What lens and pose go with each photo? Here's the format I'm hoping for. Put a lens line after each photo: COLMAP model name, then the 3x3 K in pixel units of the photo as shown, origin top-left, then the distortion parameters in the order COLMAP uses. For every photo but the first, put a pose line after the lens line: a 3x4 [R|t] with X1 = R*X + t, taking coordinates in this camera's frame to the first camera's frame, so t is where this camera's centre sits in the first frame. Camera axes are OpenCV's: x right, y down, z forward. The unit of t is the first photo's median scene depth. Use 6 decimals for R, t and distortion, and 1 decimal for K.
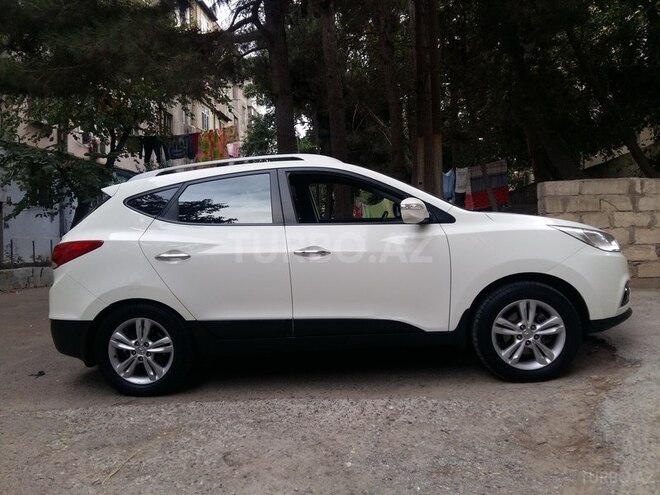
lens RADIAL K [[527.4, 0, 330.0], [0, 527.4, 247.5], [0, 0, 1]] dist [0.135258, -0.266404]
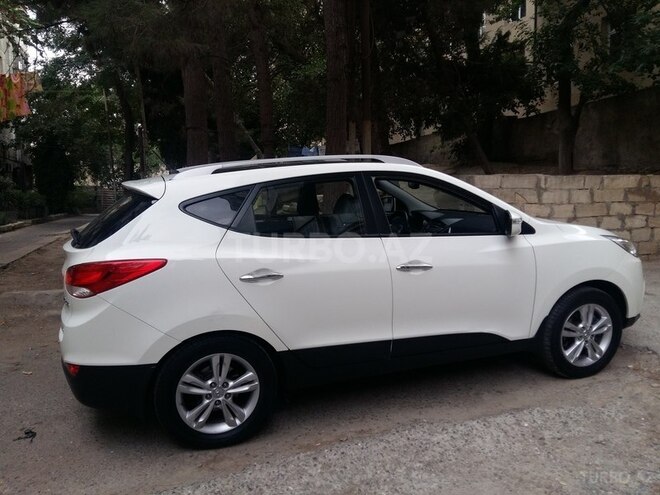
lens RADIAL K [[527.4, 0, 330.0], [0, 527.4, 247.5], [0, 0, 1]] dist [0.135258, -0.266404]
pose [[0.913161, -0.022918, 0.406955, -0.523901], [-0.006248, 0.997514, 0.070196, -0.085578], [-0.407552, -0.066643, 0.910747, 0.208396]]
